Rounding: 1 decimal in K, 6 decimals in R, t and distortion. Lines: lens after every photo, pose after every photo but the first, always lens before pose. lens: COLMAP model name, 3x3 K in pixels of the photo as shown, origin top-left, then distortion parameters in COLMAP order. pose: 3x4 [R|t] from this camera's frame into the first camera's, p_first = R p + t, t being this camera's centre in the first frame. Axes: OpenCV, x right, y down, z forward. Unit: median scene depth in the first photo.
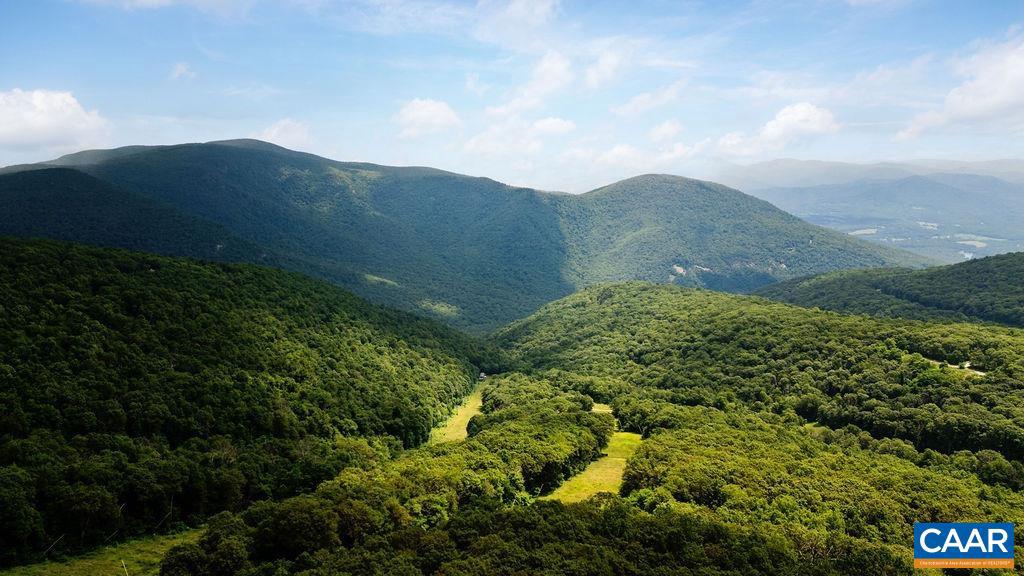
lens RADIAL K [[708.9, 0, 512.0], [0, 708.9, 288.0], [0, 0, 1]] dist [0.067849, -0.070064]
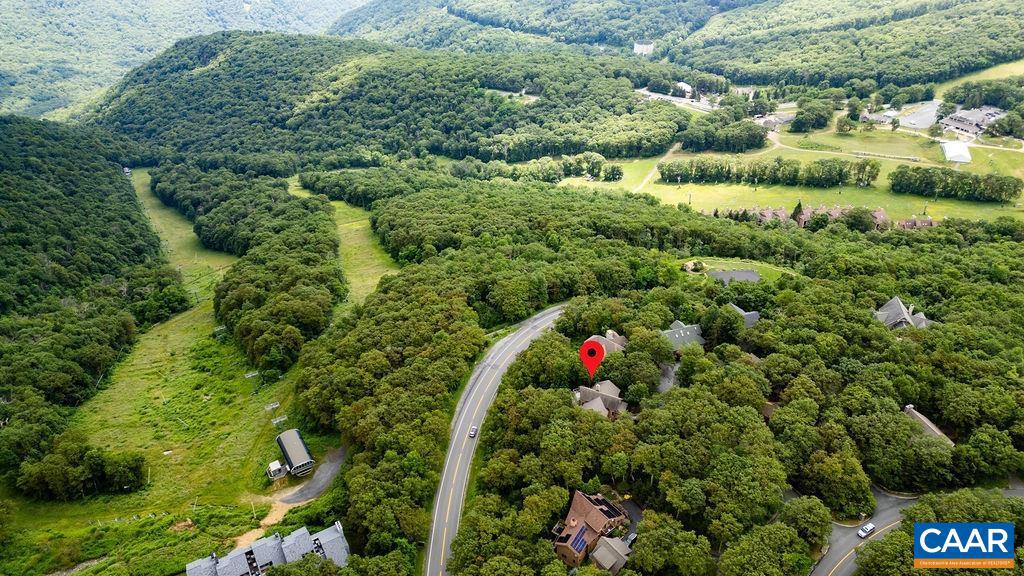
lens RADIAL K [[708.9, 0, 512.0], [0, 708.9, 288.0], [0, 0, 1]] dist [0.067849, -0.070064]
pose [[0.829758, -0.321792, 0.456016, -0.182663], [0.123136, 0.902469, 0.412780, -0.135888], [-0.544370, -0.286356, 0.788455, -0.253044]]
